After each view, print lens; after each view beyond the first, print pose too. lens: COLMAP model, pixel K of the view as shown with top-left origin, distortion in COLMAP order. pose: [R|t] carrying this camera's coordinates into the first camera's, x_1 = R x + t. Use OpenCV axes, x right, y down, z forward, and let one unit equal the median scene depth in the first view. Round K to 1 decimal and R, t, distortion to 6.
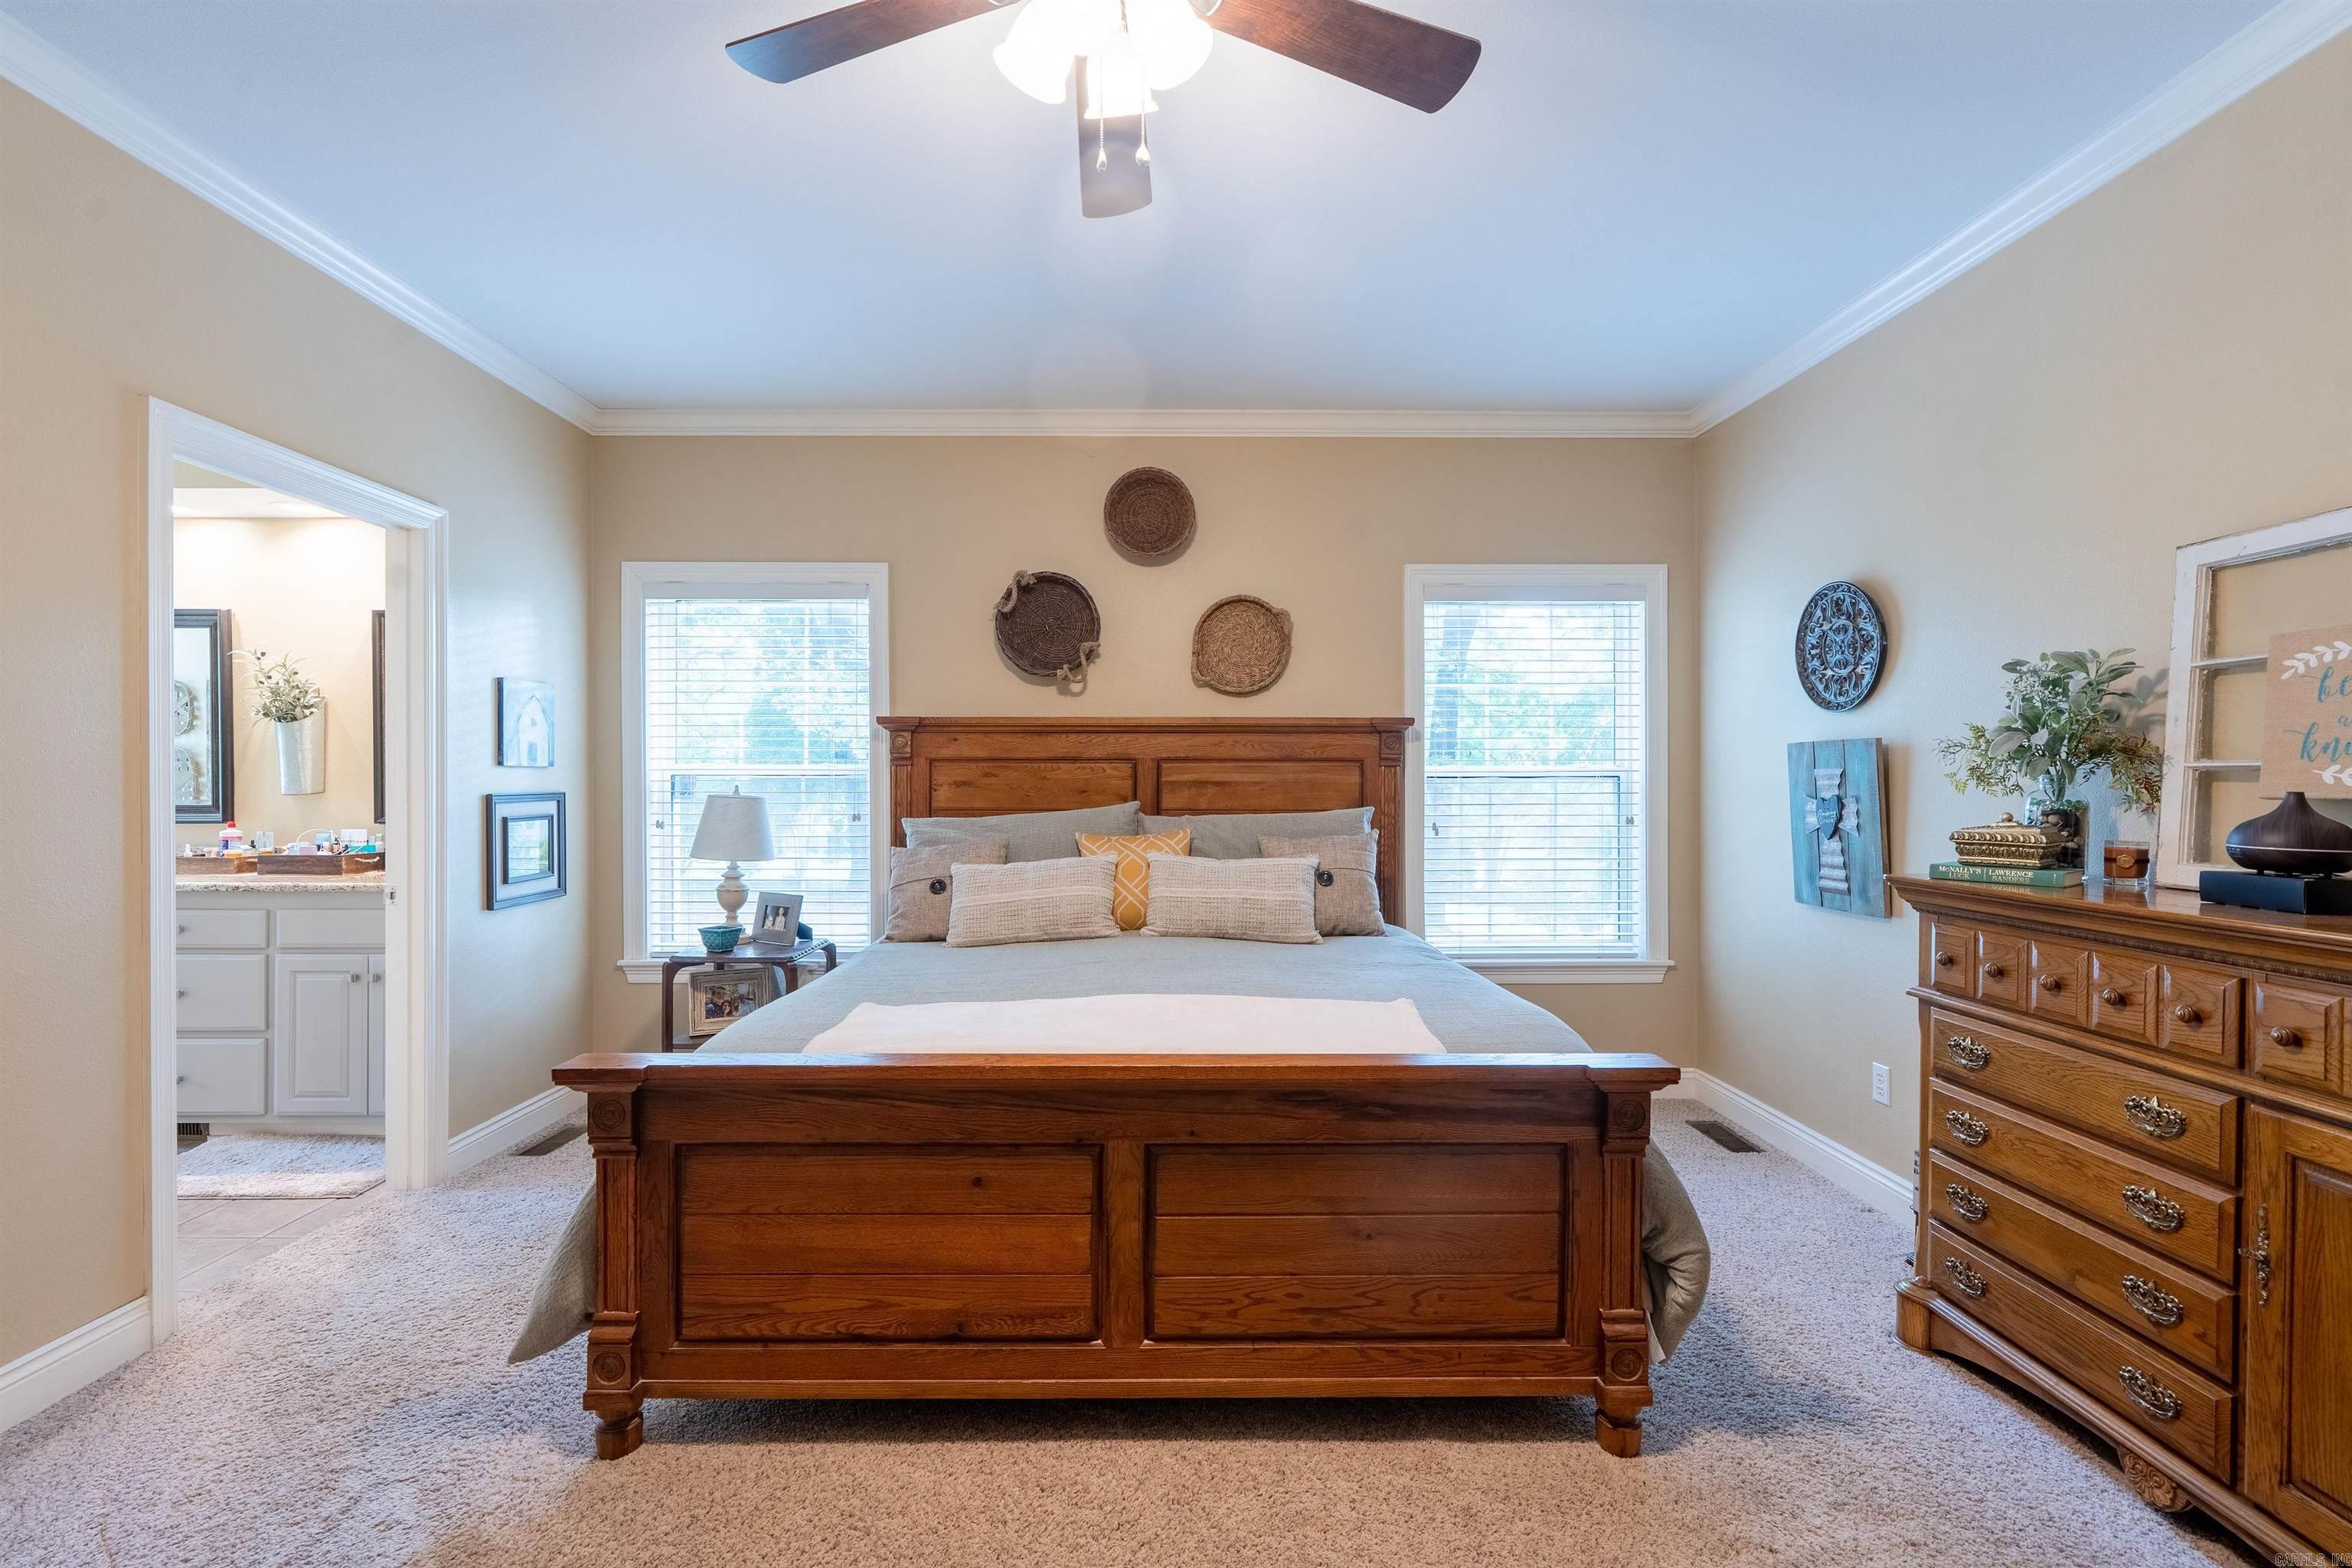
lens RADIAL K [[1054.9, 0, 1176.0], [0, 1054.9, 784.9], [0, 0, 1]] dist [-0.003059, 0.002239]
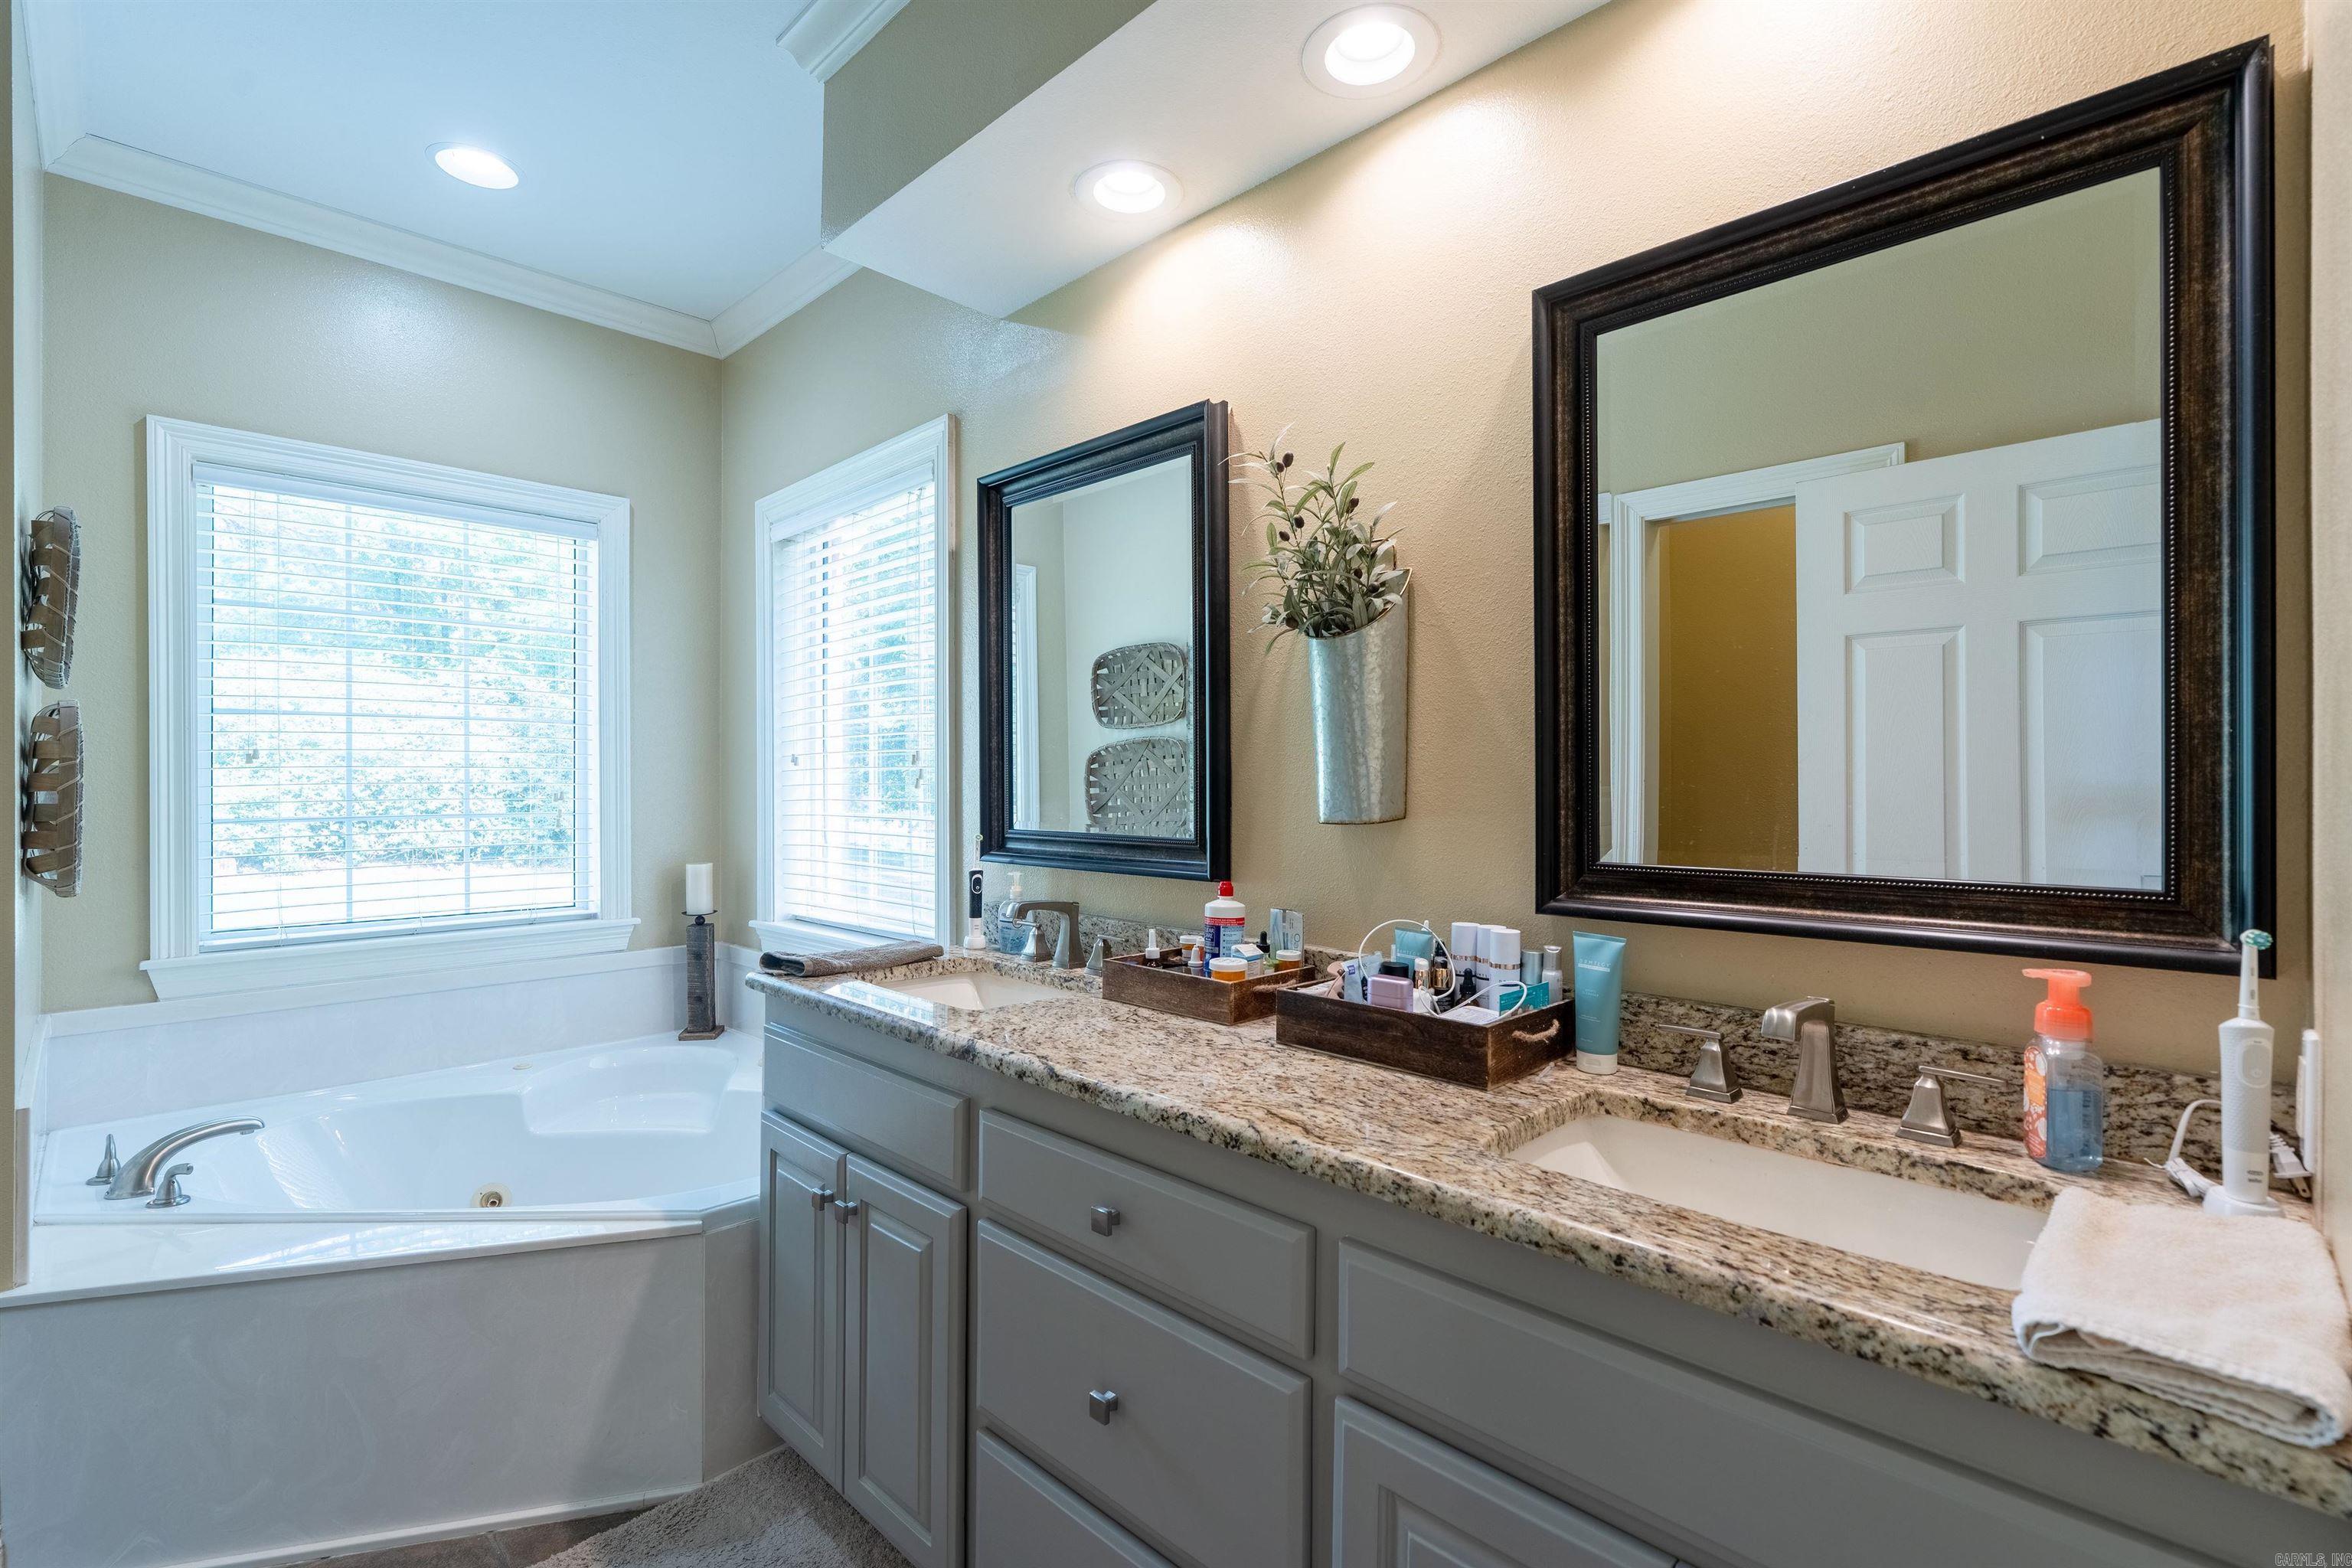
lens RADIAL K [[1054.9, 0, 1178.4], [0, 1054.9, 779.4], [0, 0, 1]] dist [-0.003059, 0.002239]
pose [[0.711190, -0.004265, -0.702987, -0.636061], [-0.003945, 0.999942, -0.010058, -0.003027], [0.702989, 0.009927, 0.711132, 0.712184]]
